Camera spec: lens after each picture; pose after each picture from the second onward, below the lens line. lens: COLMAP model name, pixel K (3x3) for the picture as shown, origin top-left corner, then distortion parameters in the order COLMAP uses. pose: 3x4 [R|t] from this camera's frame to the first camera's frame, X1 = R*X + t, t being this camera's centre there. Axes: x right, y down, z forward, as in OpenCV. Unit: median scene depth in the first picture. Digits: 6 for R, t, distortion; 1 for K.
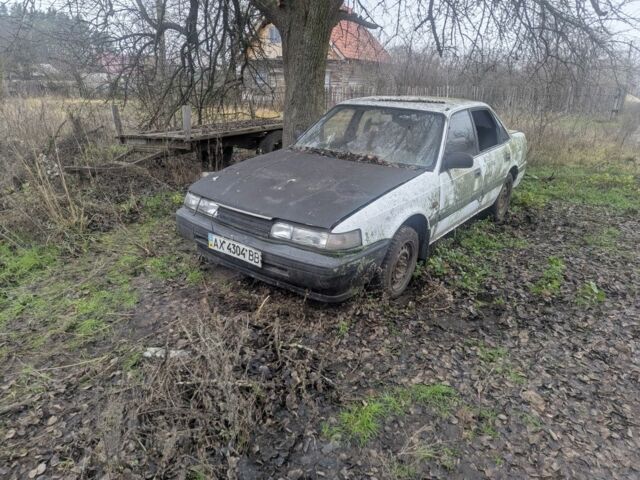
lens RADIAL K [[471.1, 0, 320.0], [0, 471.1, 240.0], [0, 0, 1]] dist [0.041161, -0.004996]
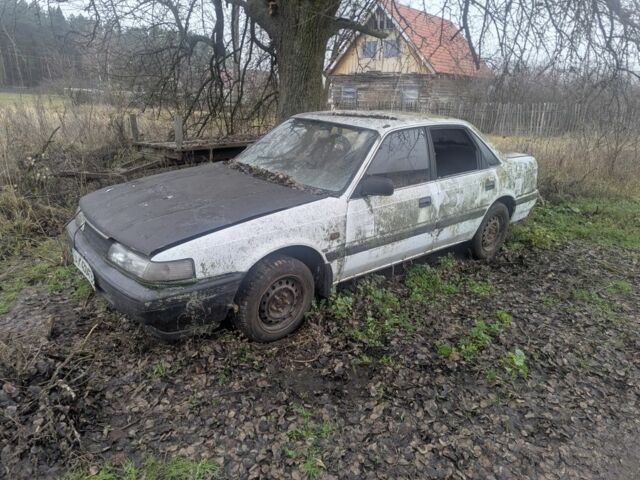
lens RADIAL K [[471.1, 0, 320.0], [0, 471.1, 240.0], [0, 0, 1]] dist [0.041161, -0.004996]
pose [[0.974419, 0.080349, -0.209884, 0.373470], [-0.086176, 0.996103, -0.018752, -0.046500], [0.207559, 0.036360, 0.977546, 0.150862]]
